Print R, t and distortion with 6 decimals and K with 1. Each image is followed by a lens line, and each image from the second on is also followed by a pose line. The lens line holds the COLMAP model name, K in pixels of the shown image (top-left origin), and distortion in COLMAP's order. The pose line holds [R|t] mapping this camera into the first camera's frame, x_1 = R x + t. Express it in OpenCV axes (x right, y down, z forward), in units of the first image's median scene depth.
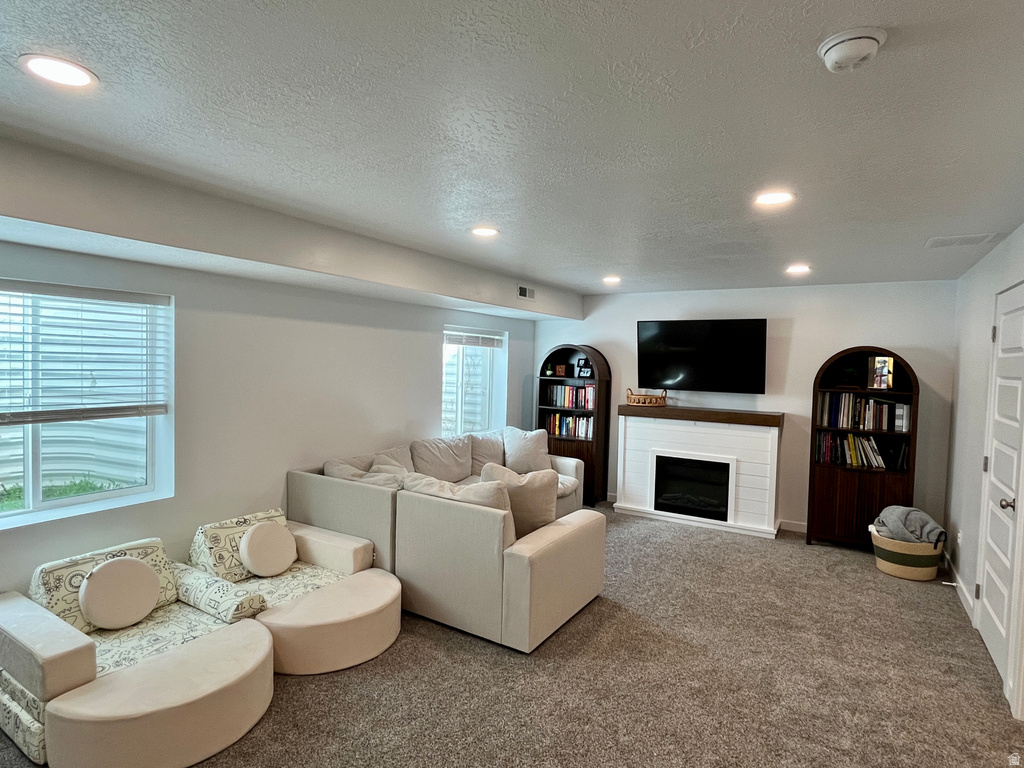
lens RADIAL K [[551.4, 0, 509.2], [0, 551.4, 385.0], [0, 0, 1]] dist [0.000940, 0.000584]
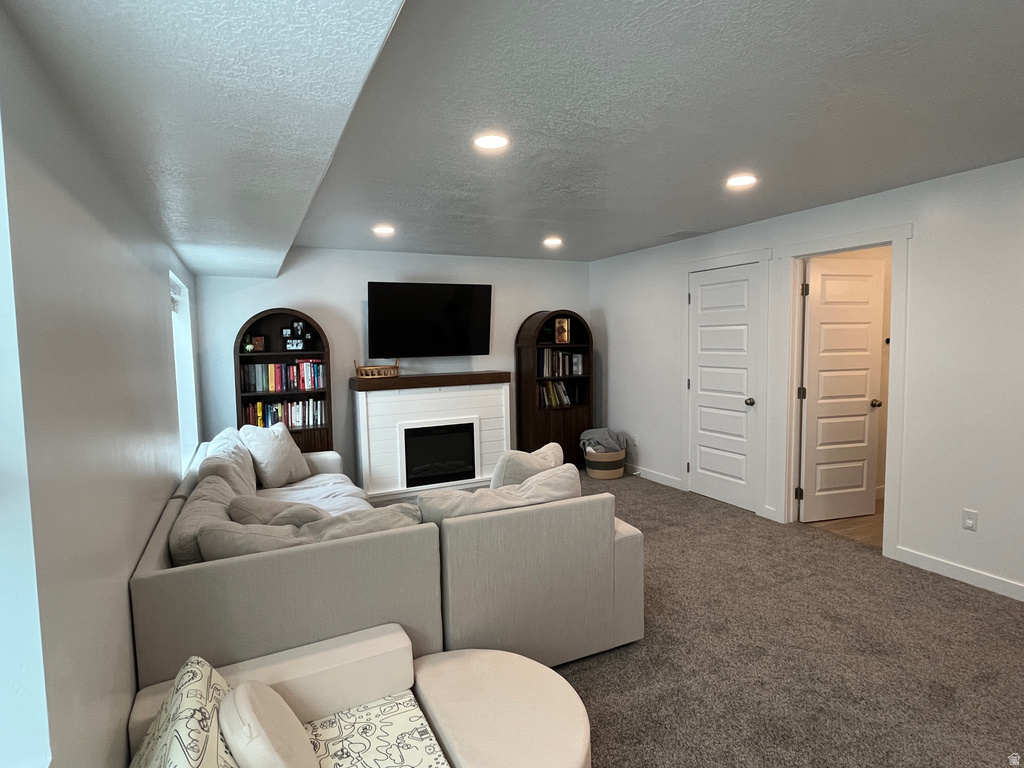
lens RADIAL K [[551.4, 0, 509.2], [0, 551.4, 385.0], [0, 0, 1]] dist [0.000940, 0.000584]
pose [[0.534122, -0.105764, 0.838766, -0.434542], [0.071315, 0.994244, 0.079956, -0.007934], [-0.842394, 0.017110, 0.538590, 0.376462]]
